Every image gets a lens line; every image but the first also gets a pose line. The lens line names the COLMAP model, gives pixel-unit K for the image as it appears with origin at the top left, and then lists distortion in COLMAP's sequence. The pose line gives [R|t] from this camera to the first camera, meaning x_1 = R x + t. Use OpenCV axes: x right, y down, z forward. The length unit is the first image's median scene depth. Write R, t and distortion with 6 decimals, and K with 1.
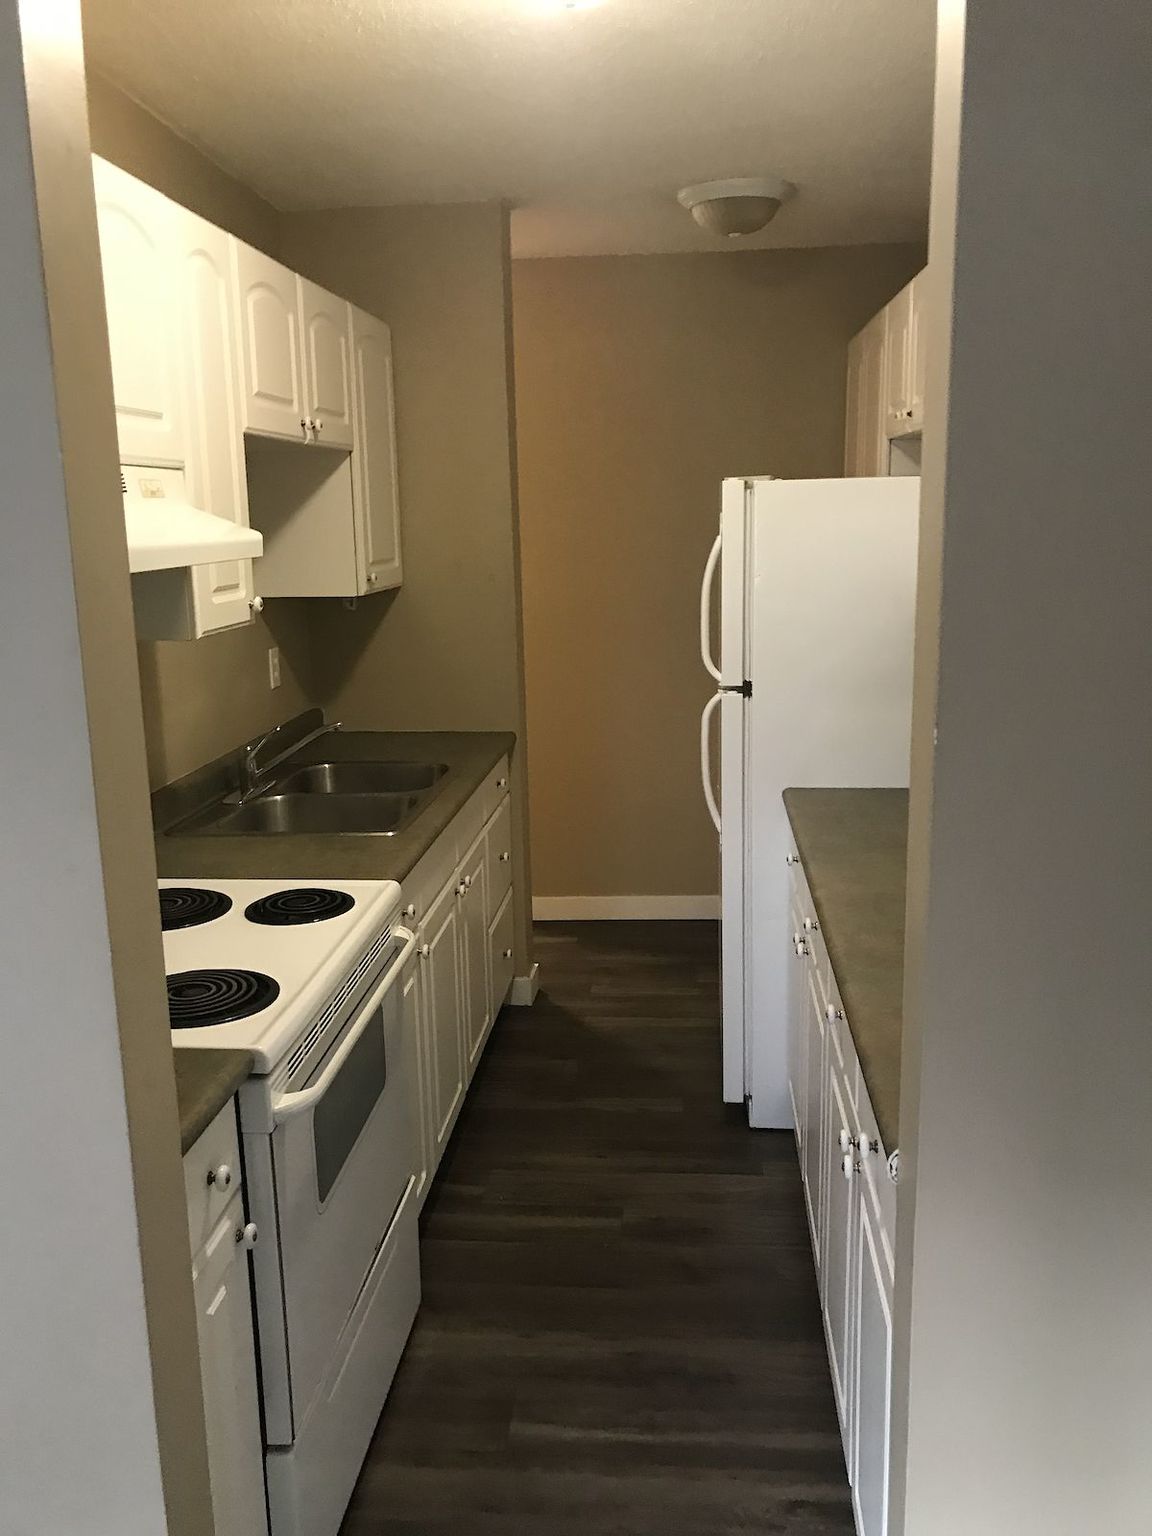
lens RADIAL K [[1261.1, 0, 567.2], [0, 1261.1, 764.1], [0, 0, 1]] dist [0.140658, -0.331204]
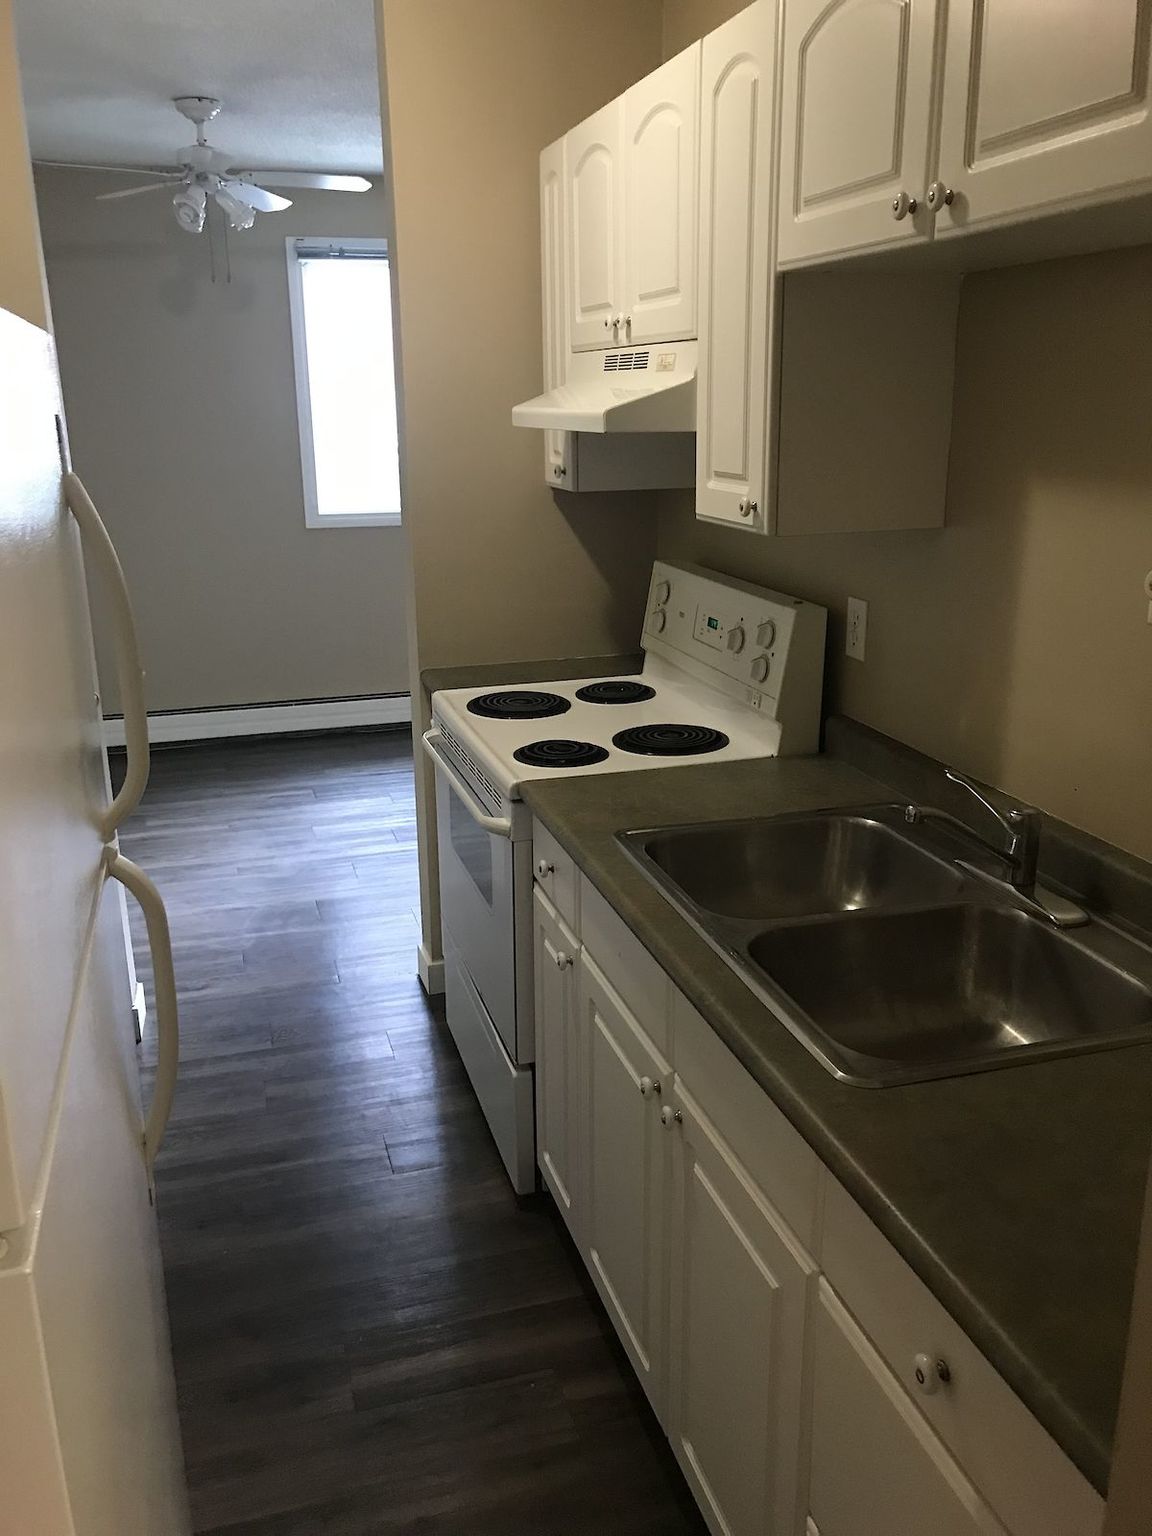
lens RADIAL K [[1261.1, 0, 567.2], [0, 1261.1, 764.1], [0, 0, 1]] dist [0.140658, -0.331204]
pose [[-0.928188, 0.138785, -0.345261, 0.161516], [-0.038281, 0.887308, 0.459586, -0.373400], [0.370136, 0.439799, -0.818276, 1.835113]]
